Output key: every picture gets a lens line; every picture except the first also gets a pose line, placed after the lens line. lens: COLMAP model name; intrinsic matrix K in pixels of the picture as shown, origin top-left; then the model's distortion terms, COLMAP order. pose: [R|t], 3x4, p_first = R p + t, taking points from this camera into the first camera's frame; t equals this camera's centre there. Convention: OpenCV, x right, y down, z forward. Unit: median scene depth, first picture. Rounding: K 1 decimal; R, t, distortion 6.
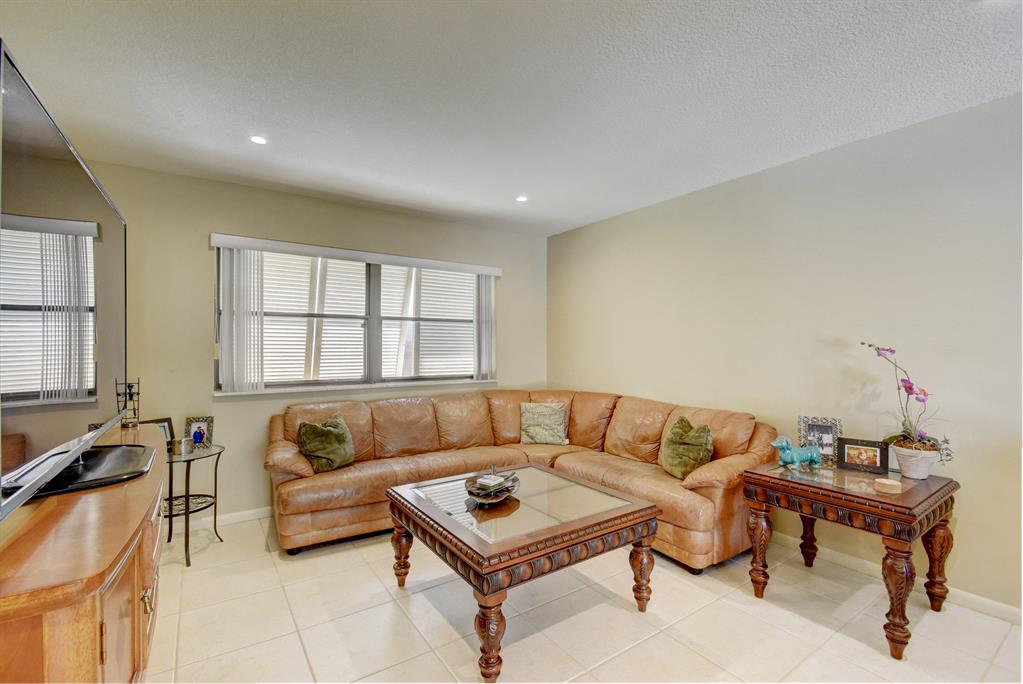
lens RADIAL K [[464.5, 0, 507.6], [0, 464.5, 342.0], [0, 0, 1]] dist [0.000699, -0.000391]
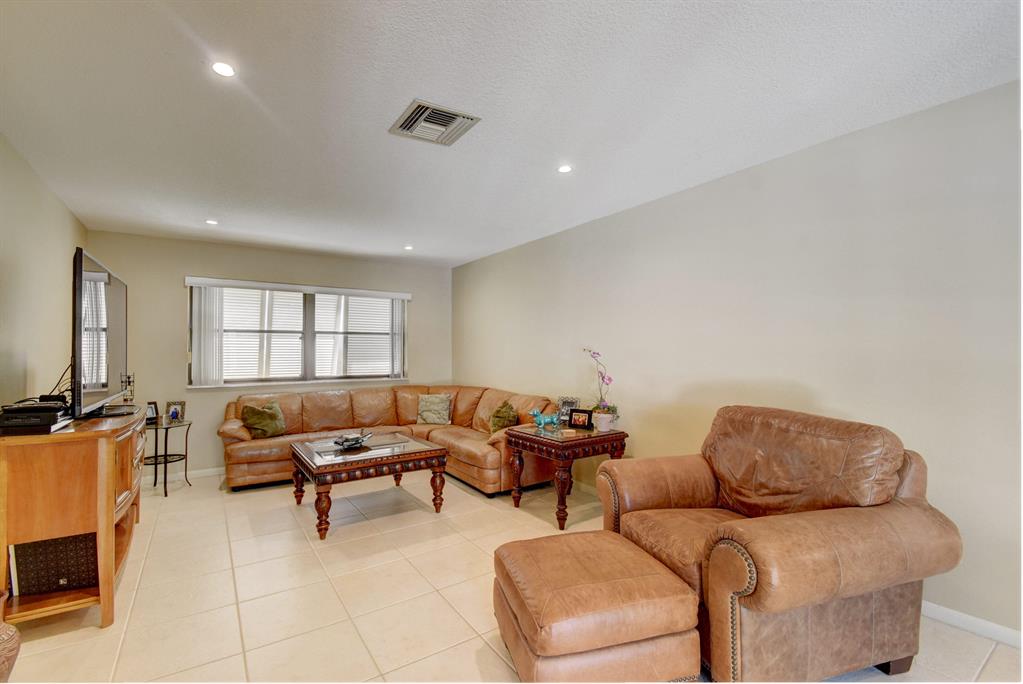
lens RADIAL K [[452.6, 0, 504.1], [0, 452.6, 340.8], [0, 0, 1]] dist [0.007638, -0.014135]
pose [[0.999973, -0.005098, 0.005313, 0.357035], [0.005189, 0.999838, -0.017216, -0.002910], [-0.005224, 0.017244, 0.999838, -0.428886]]
